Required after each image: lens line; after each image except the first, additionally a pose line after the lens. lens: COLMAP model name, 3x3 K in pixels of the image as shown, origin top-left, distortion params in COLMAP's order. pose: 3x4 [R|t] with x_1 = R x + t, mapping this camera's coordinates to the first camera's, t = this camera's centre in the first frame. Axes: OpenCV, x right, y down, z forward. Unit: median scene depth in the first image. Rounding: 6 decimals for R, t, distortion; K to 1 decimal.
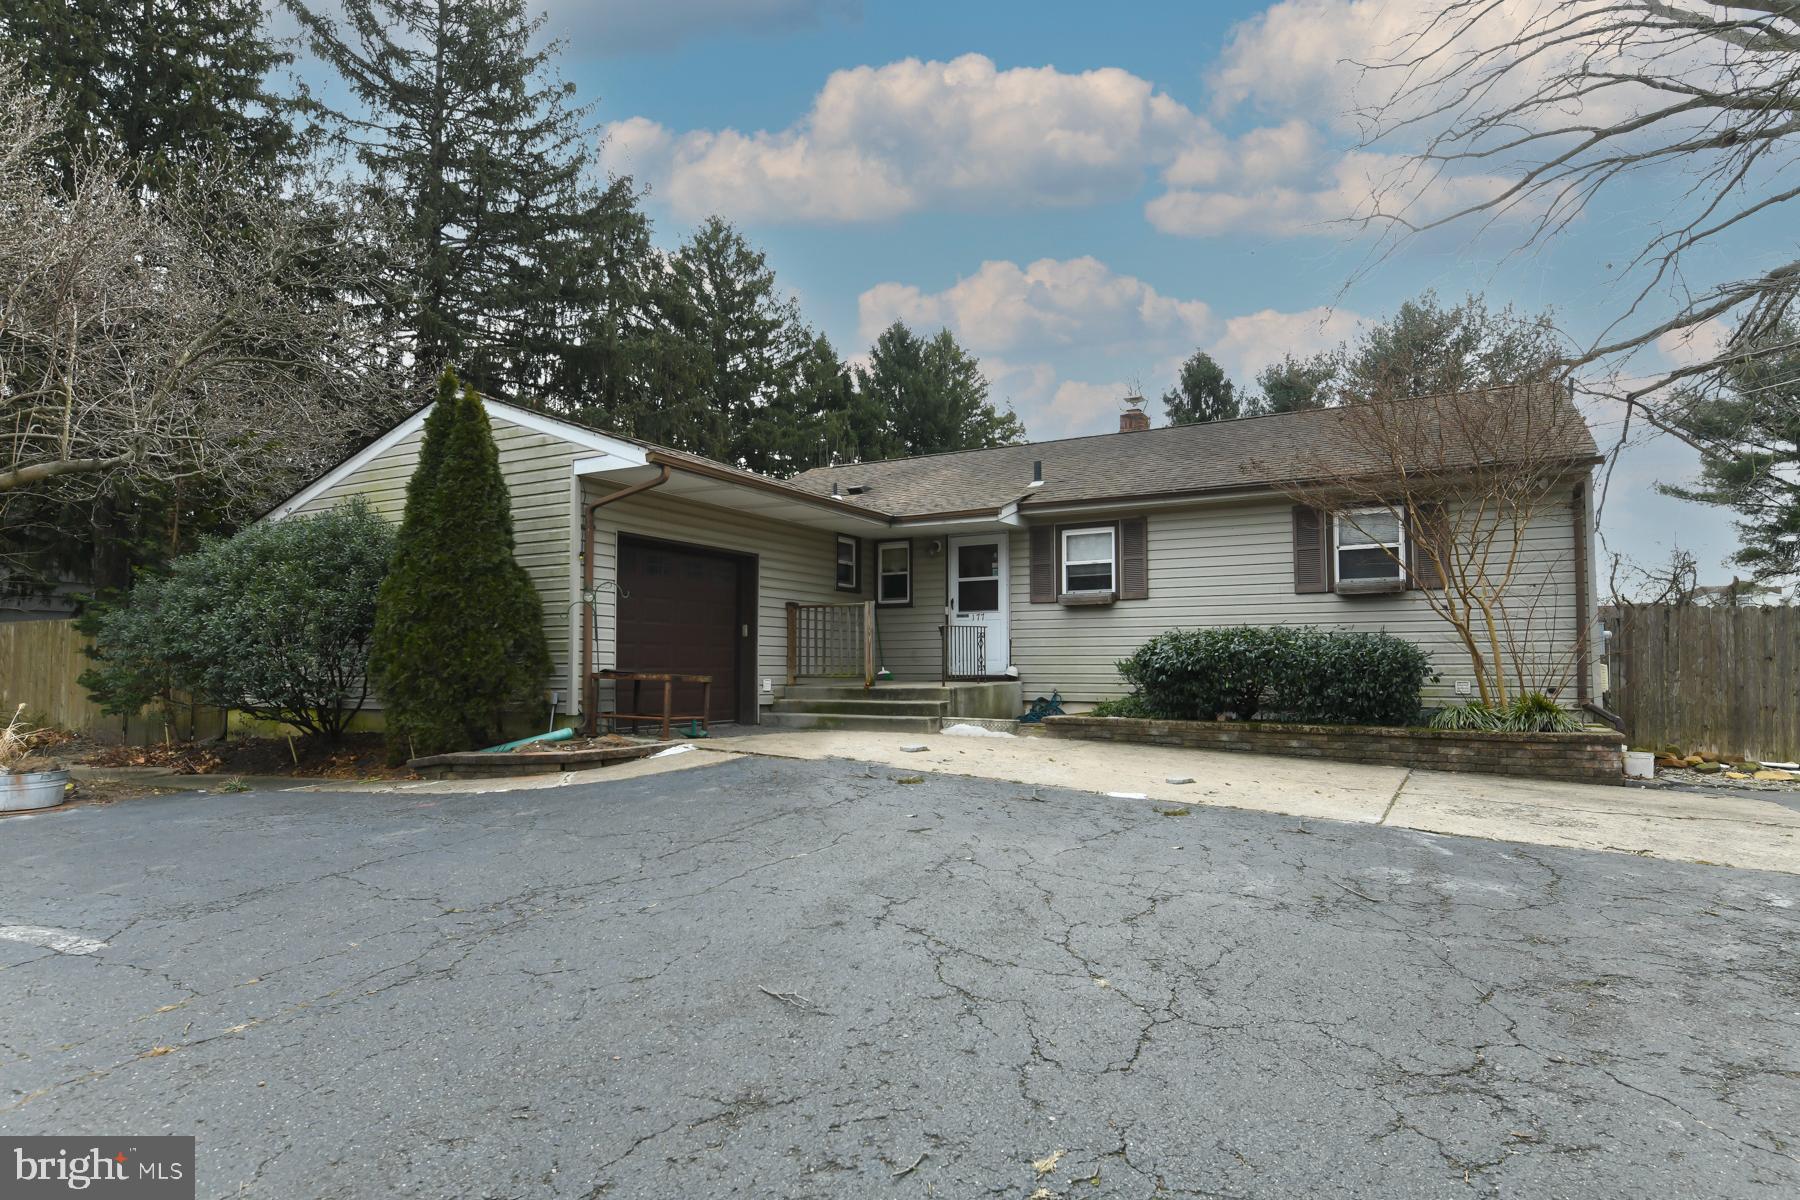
lens RADIAL K [[1010.9, 0, 900.0], [0, 1010.9, 600.0], [0, 0, 1]] dist [0.039066, -0.017948]
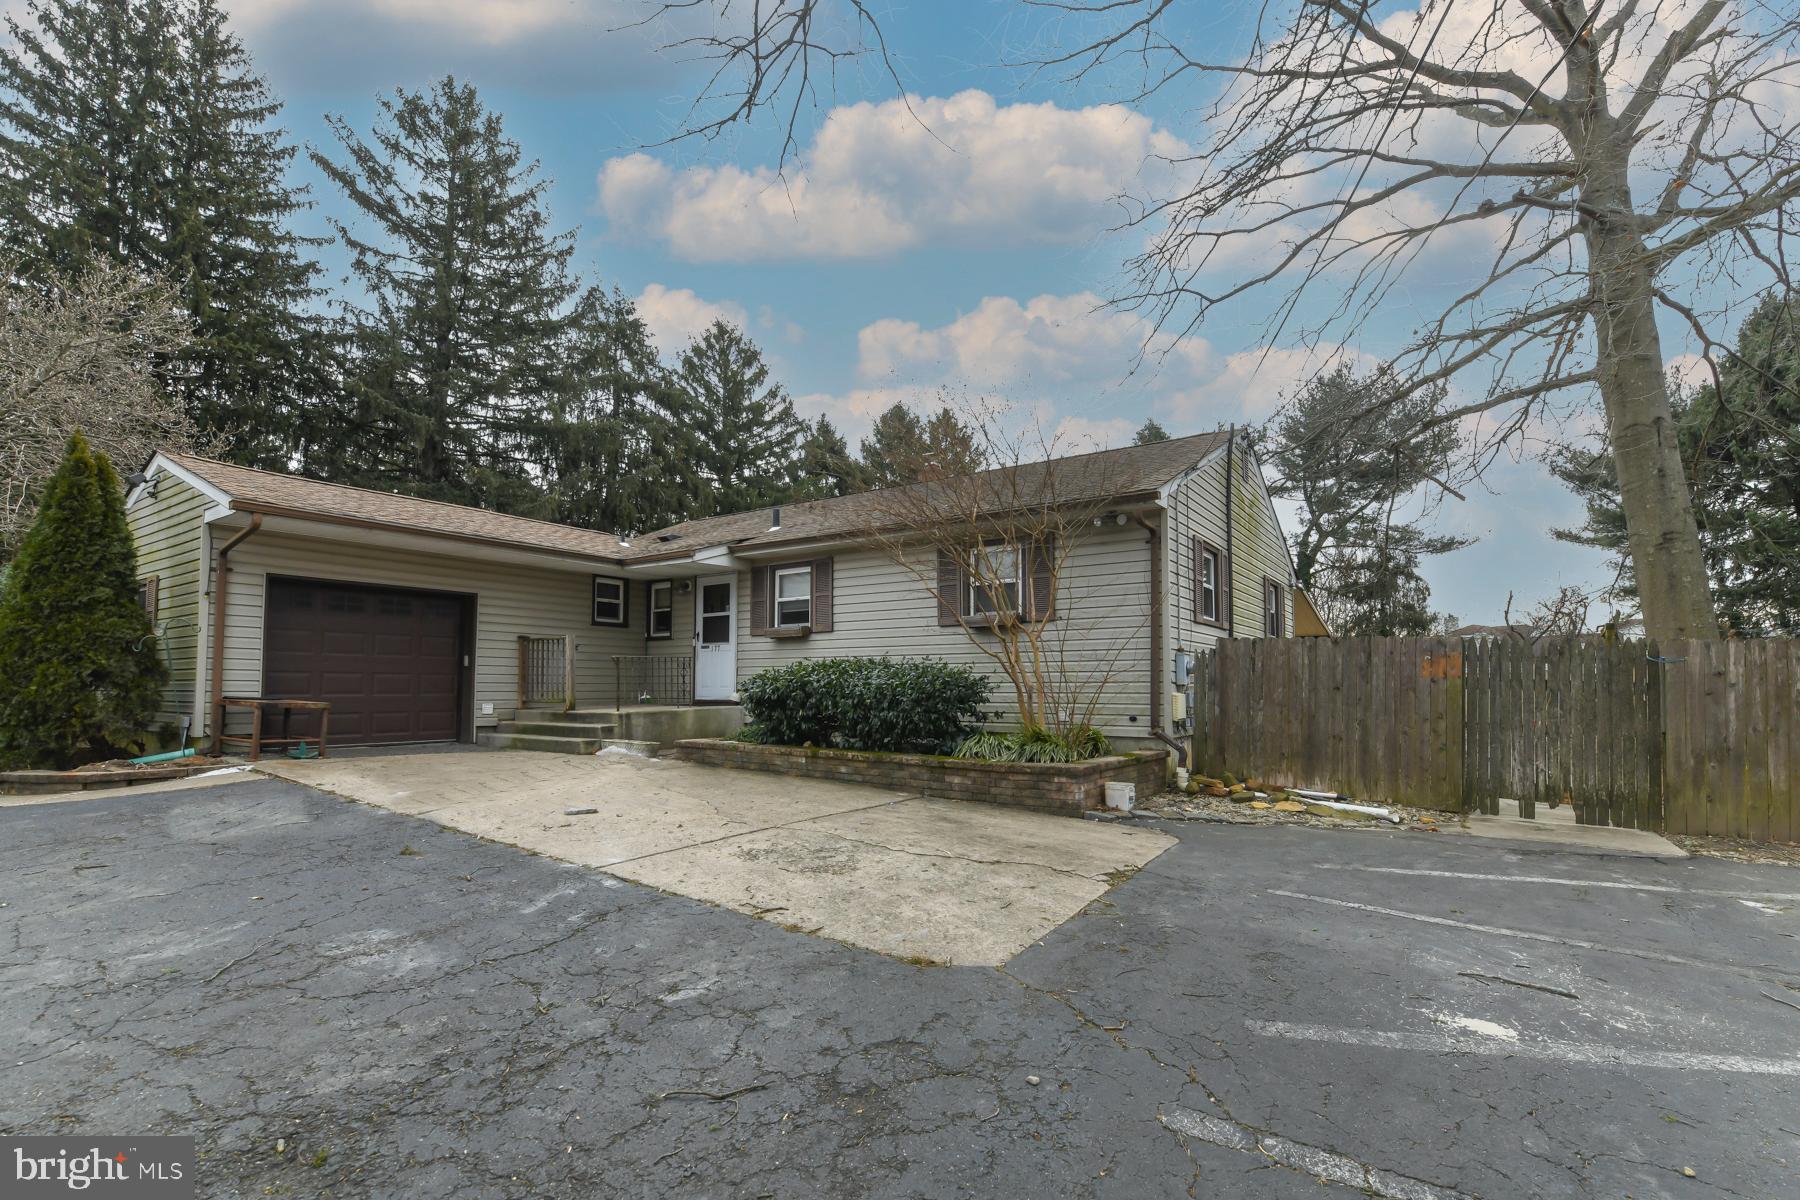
lens RADIAL K [[800.9, 0, 934.8], [0, 800.9, 639.0], [0, 0, 1]] dist [-0.000528, -0.000475]
pose [[0.995850, -0.002435, -0.090975, 0.451103], [0.003136, 0.999966, 0.007561, 0.000603], [0.090954, -0.007815, 0.995824, 0.151958]]
